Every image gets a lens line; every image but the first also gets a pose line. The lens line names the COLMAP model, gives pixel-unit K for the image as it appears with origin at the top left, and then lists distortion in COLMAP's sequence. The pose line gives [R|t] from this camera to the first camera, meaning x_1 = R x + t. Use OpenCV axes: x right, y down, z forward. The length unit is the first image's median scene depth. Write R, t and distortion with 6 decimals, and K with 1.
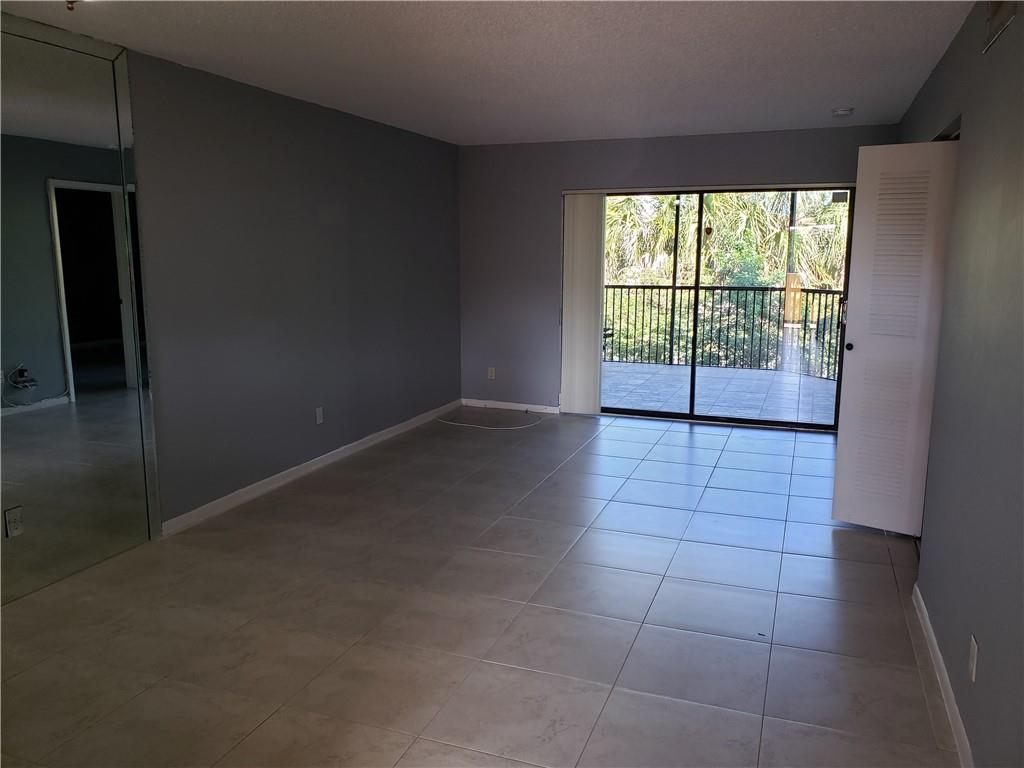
lens RADIAL K [[779.9, 0, 509.4], [0, 779.9, 380.1], [0, 0, 1]] dist [-0.013859, 0.001987]
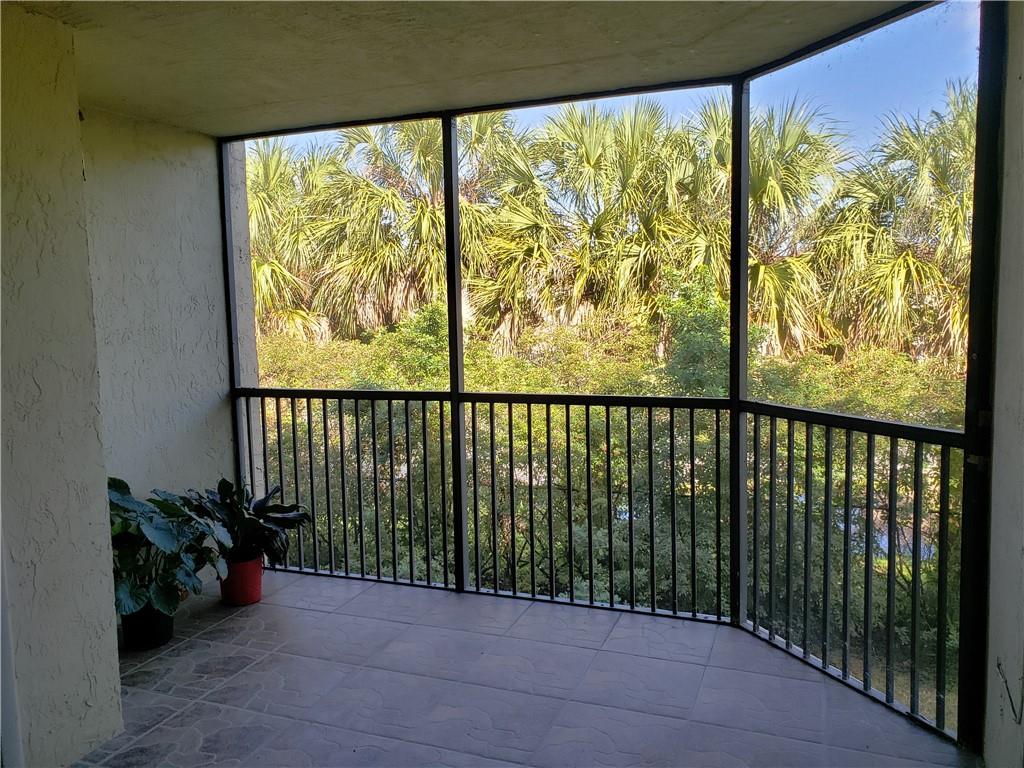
lens RADIAL K [[774.3, 0, 512.0], [0, 774.3, 384.0], [0, 0, 1]] dist [0.014138, 0.005038]
pose [[0.999657, -0.026171, -0.000310, 0.142604], [0.026107, 0.997929, -0.058780, -0.060666], [0.001848, 0.058752, 0.998271, 0.368603]]
